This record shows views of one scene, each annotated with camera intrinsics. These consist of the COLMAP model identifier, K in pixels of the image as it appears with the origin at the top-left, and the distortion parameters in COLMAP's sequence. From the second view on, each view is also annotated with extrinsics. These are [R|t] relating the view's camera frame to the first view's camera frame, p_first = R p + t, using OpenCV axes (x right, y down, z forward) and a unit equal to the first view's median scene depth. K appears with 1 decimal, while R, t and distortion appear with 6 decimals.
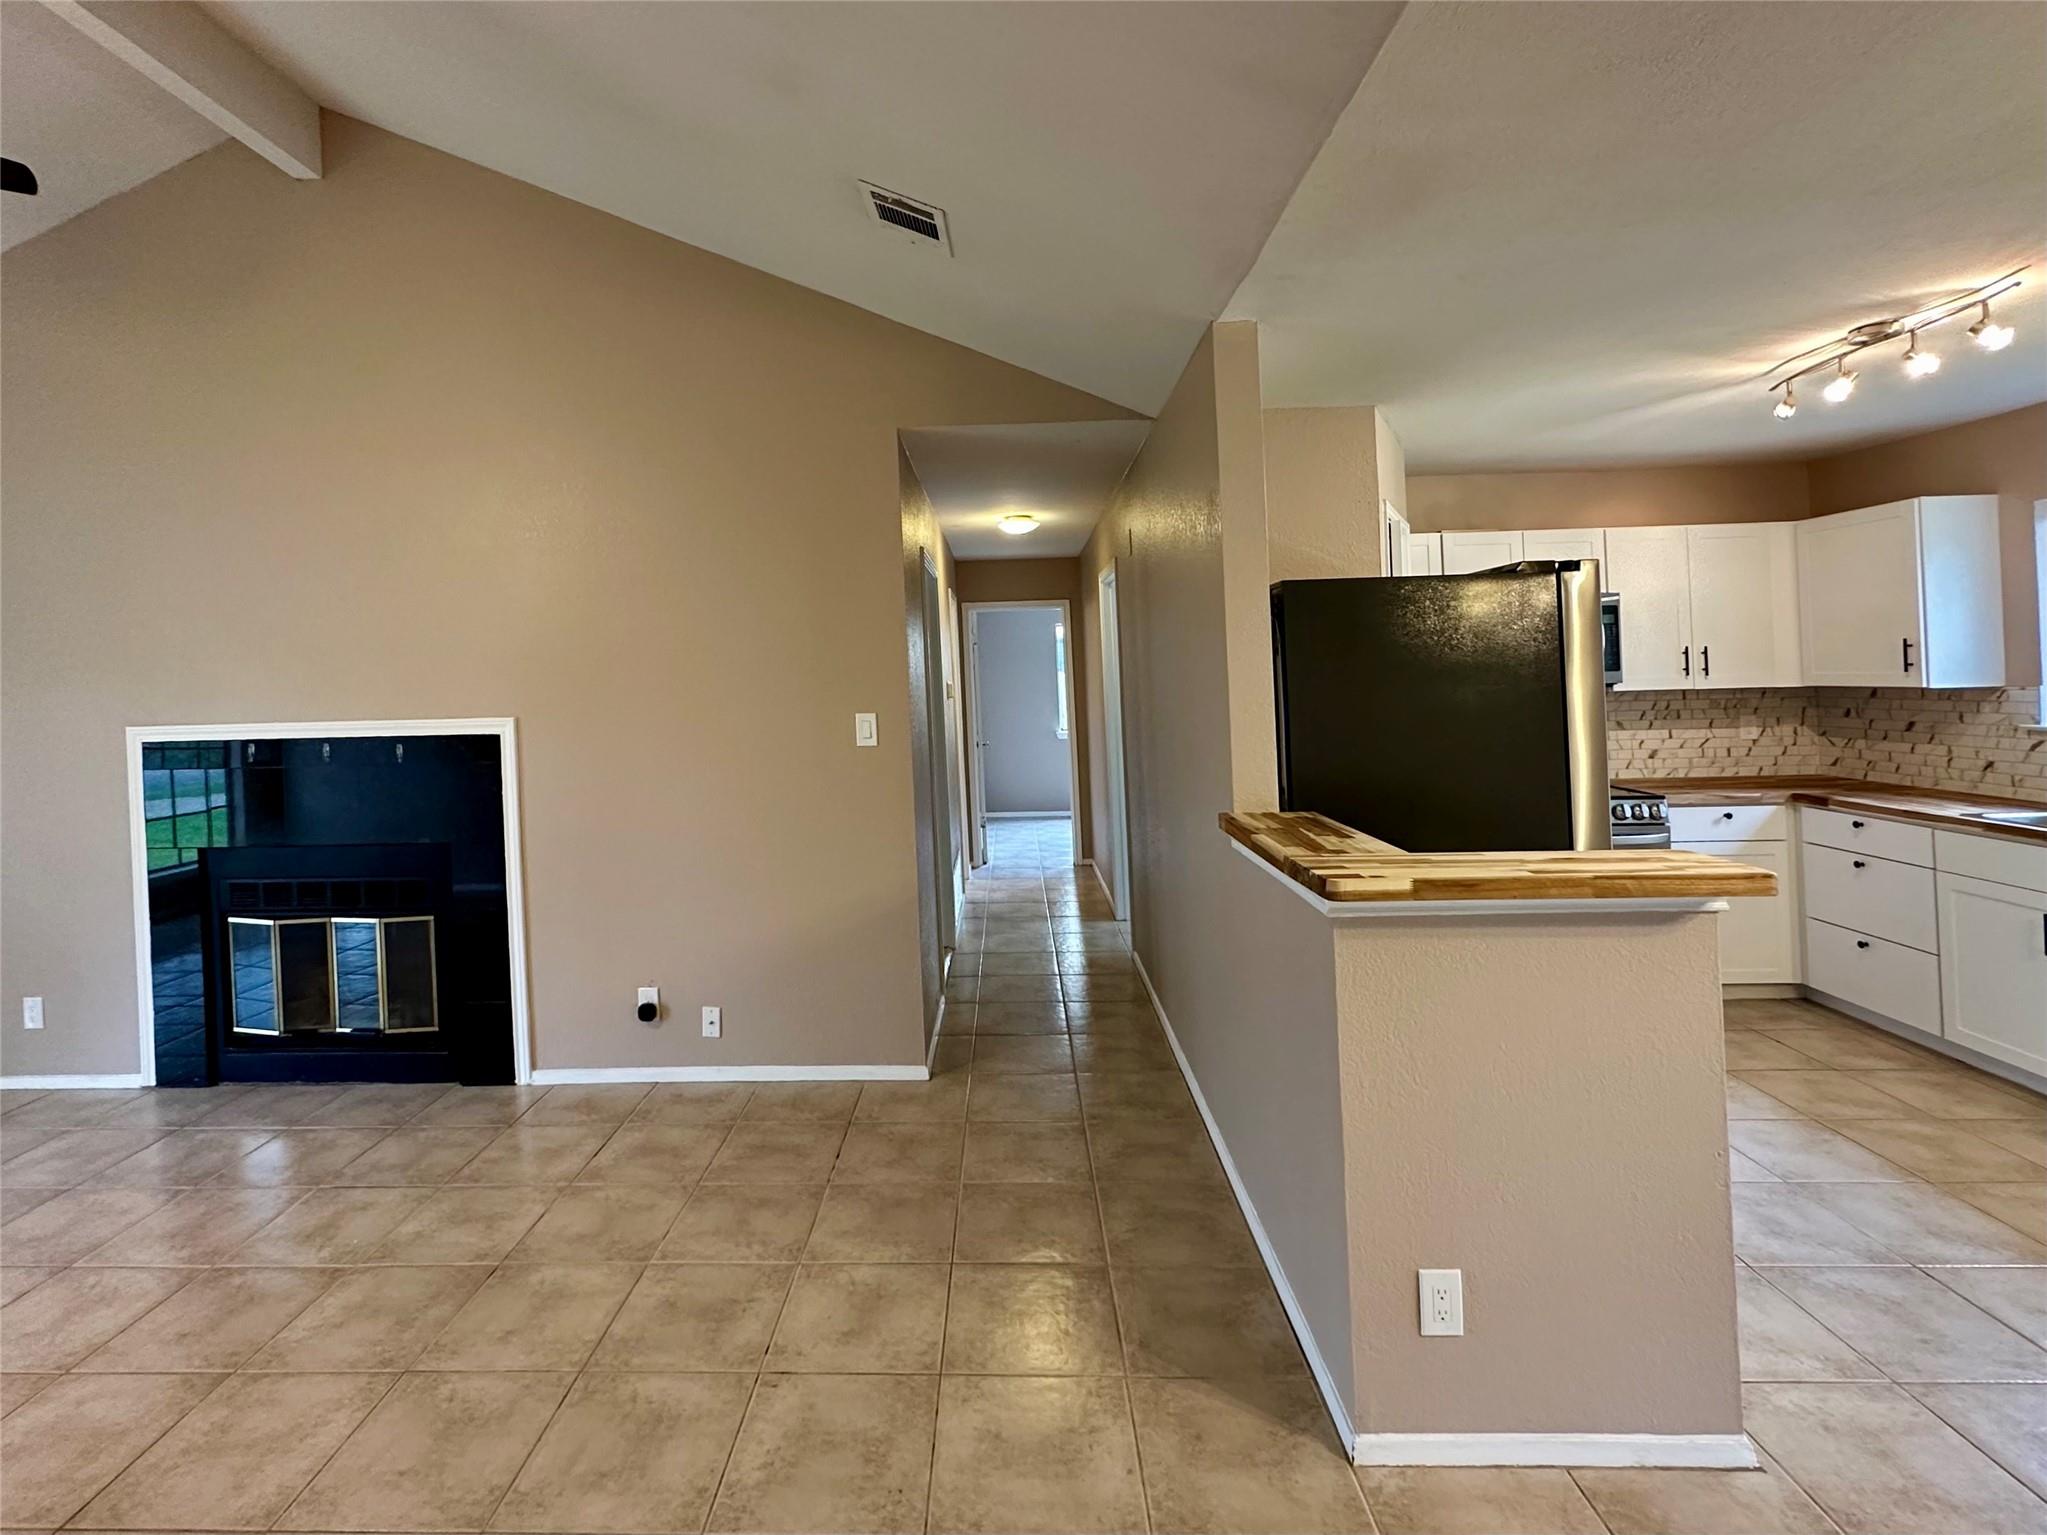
lens RADIAL K [[987.8, 0, 949.6], [0, 987.8, 650.2], [0, 0, 1]] dist [-0.023248, 0.004790]
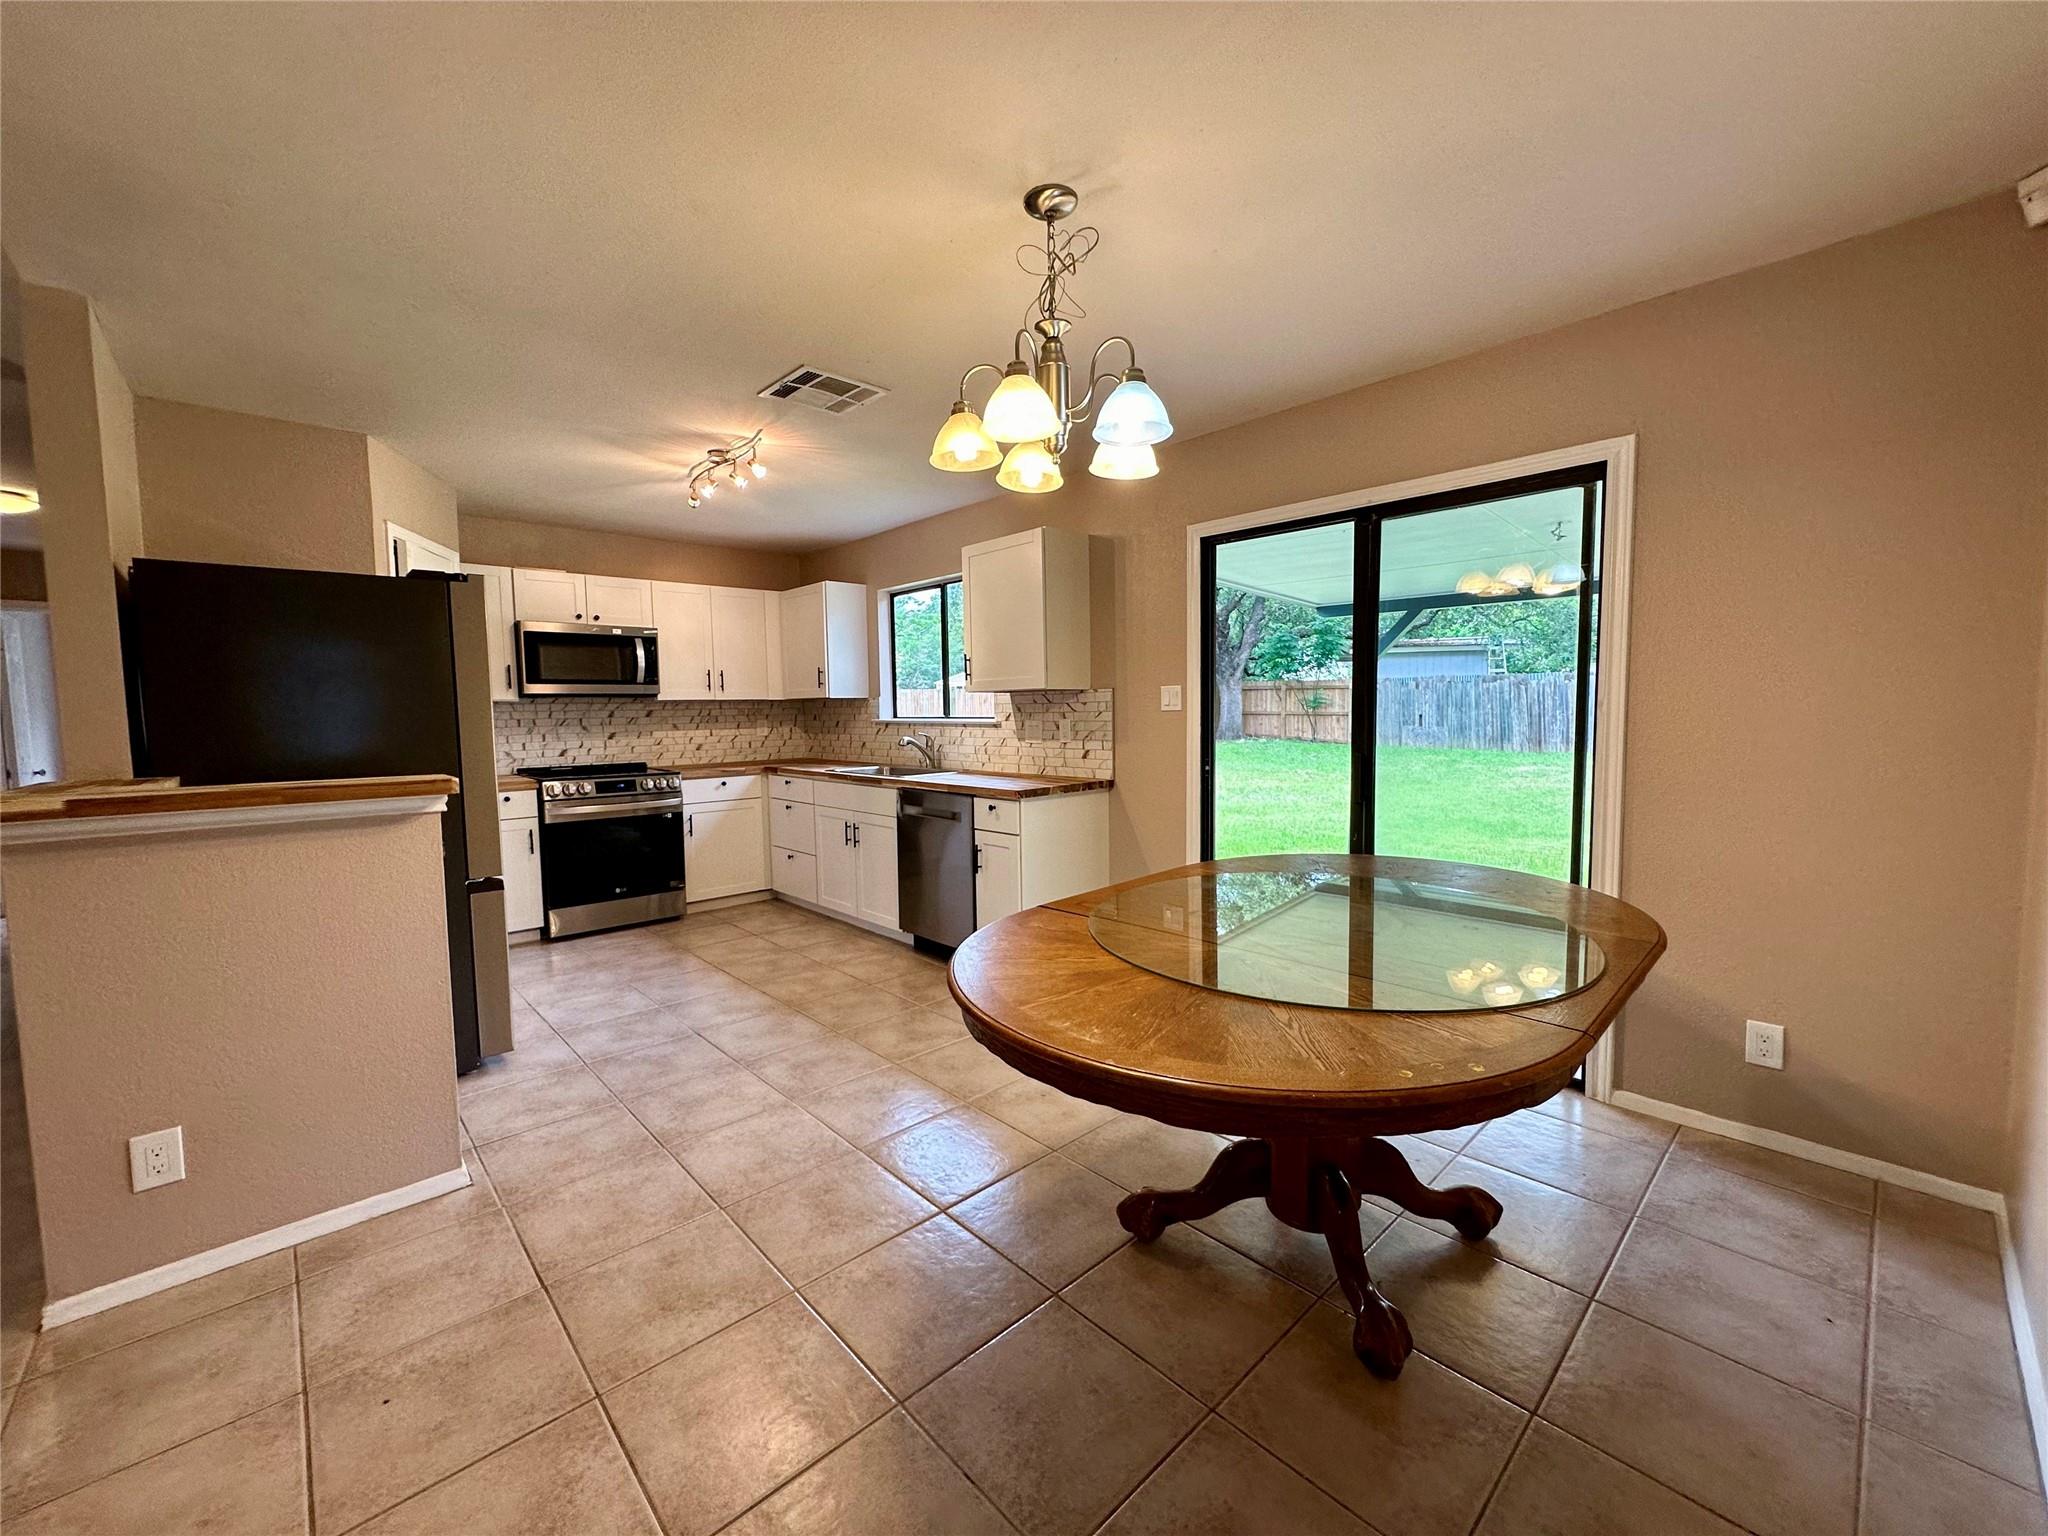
lens RADIAL K [[806.7, 0, 1020.3], [0, 806.7, 765.5], [0, 0, 1]] dist [-0.000097, -0.000215]
pose [[0.701523, -0.038696, 0.711596, 0.266168], [-0.019530, 0.997106, 0.073476, 0.047580], [-0.712380, -0.065443, 0.698736, -0.191945]]
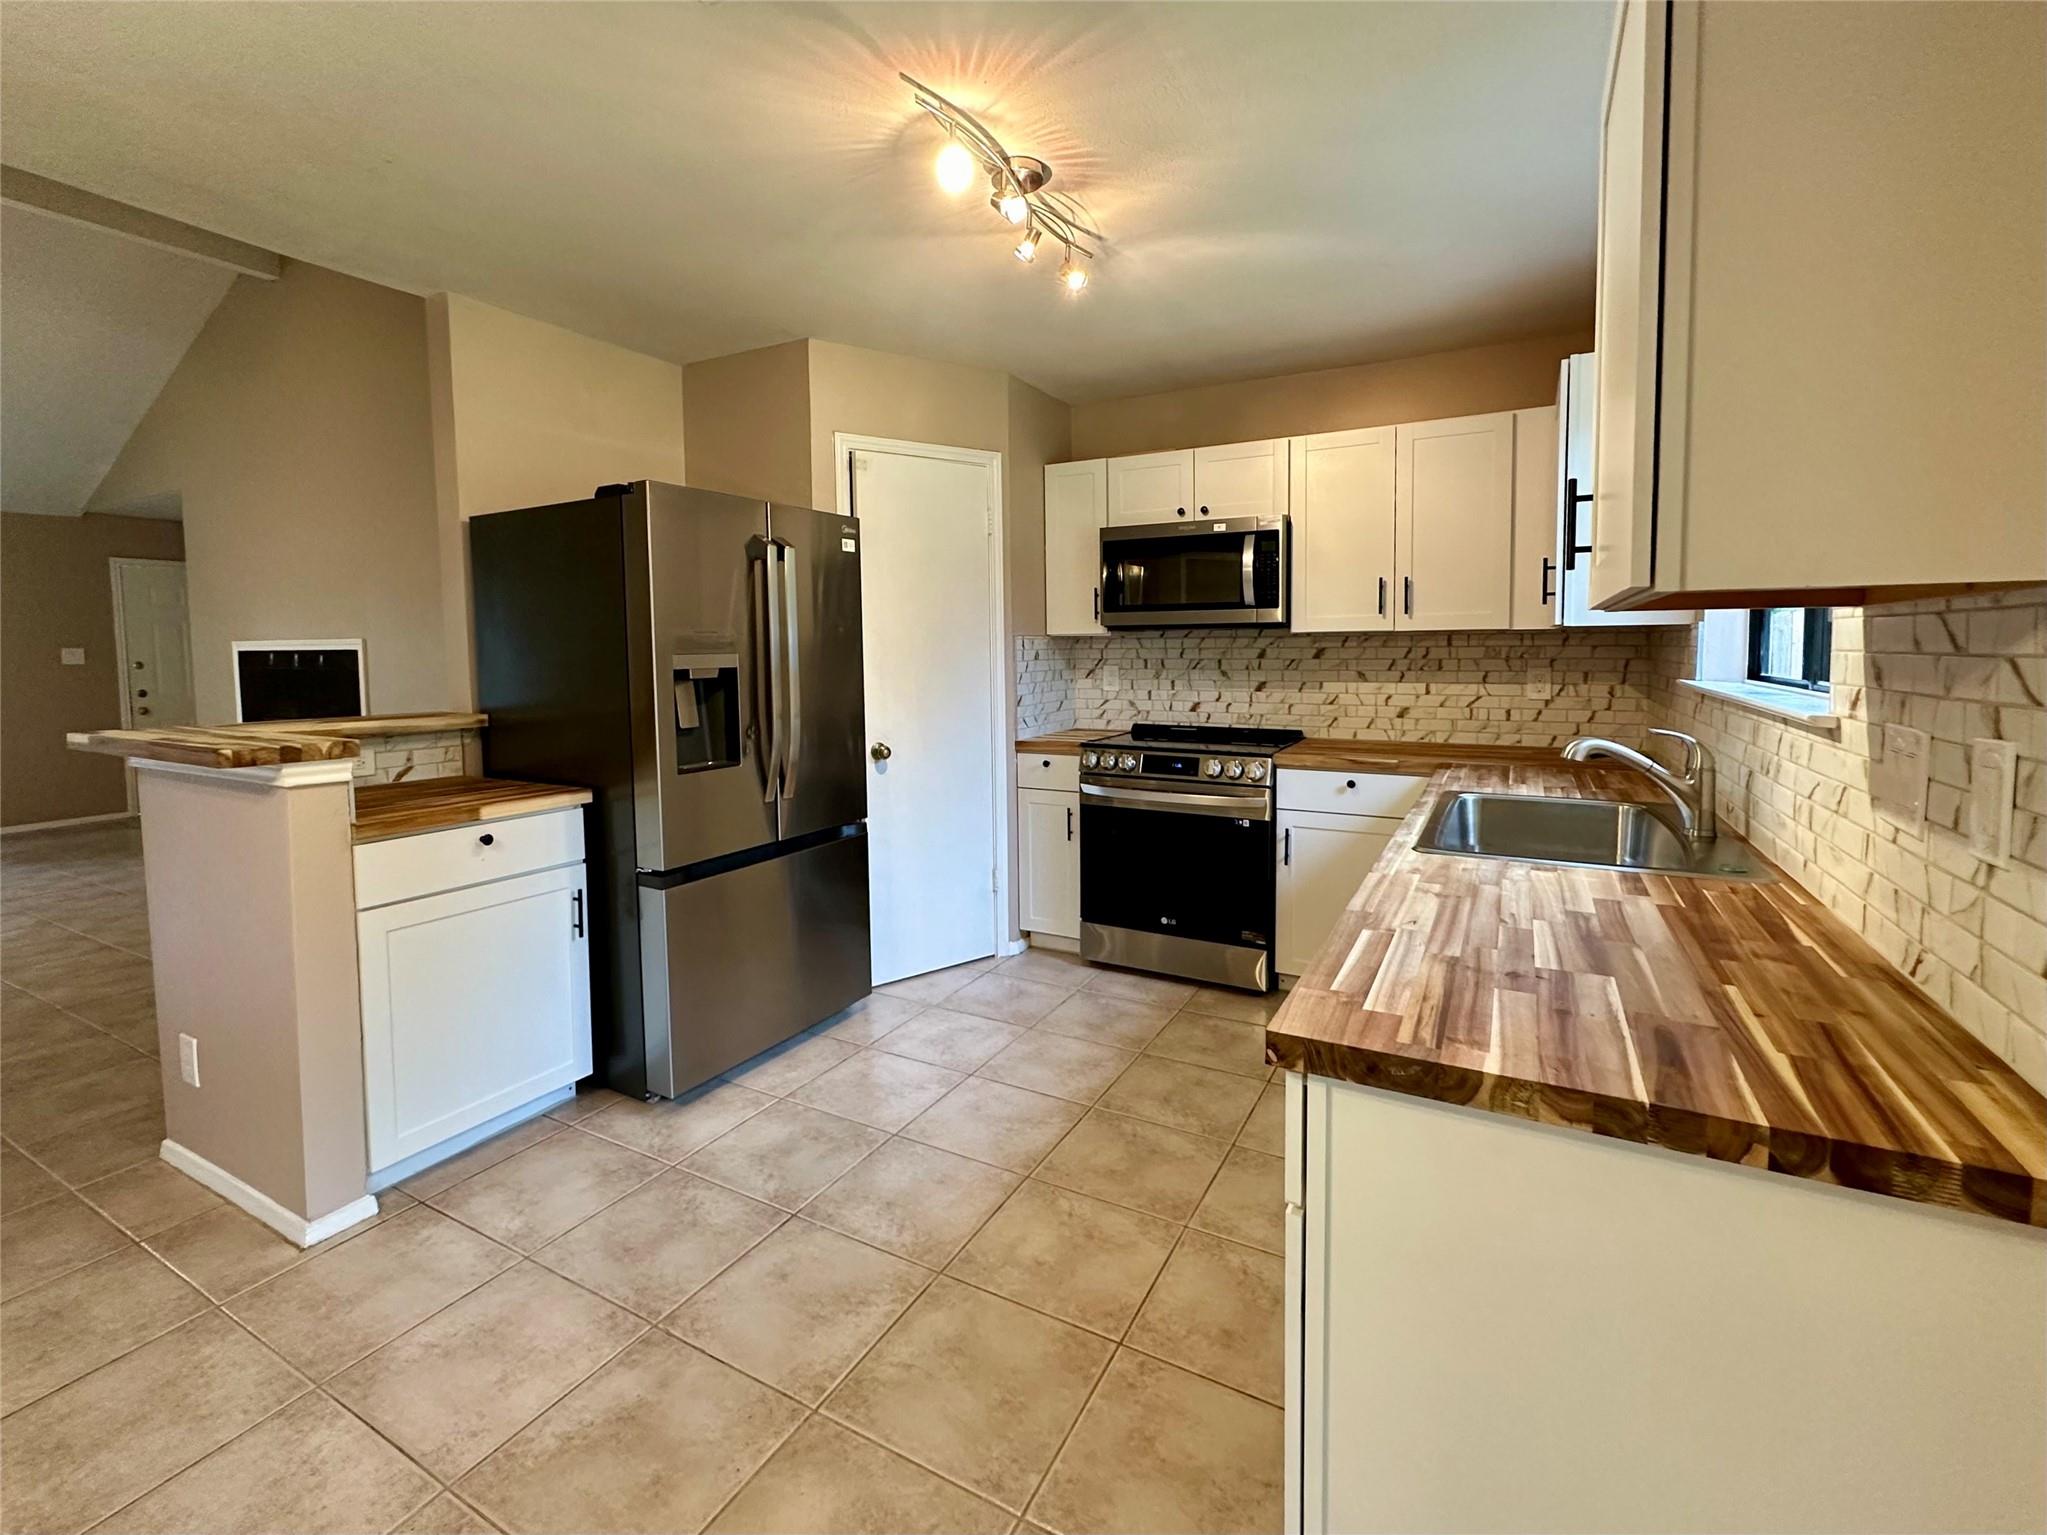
lens RADIAL K [[923.7, 0, 1000.7], [0, 923.7, 709.4], [0, 0, 1]] dist [-0.003164, 0.000293]
pose [[0.891099, 0.046820, -0.451387, 0.963728], [-0.000640, 0.994792, 0.101920, 0.031772], [0.453808, -0.090531, 0.886489, 0.205108]]
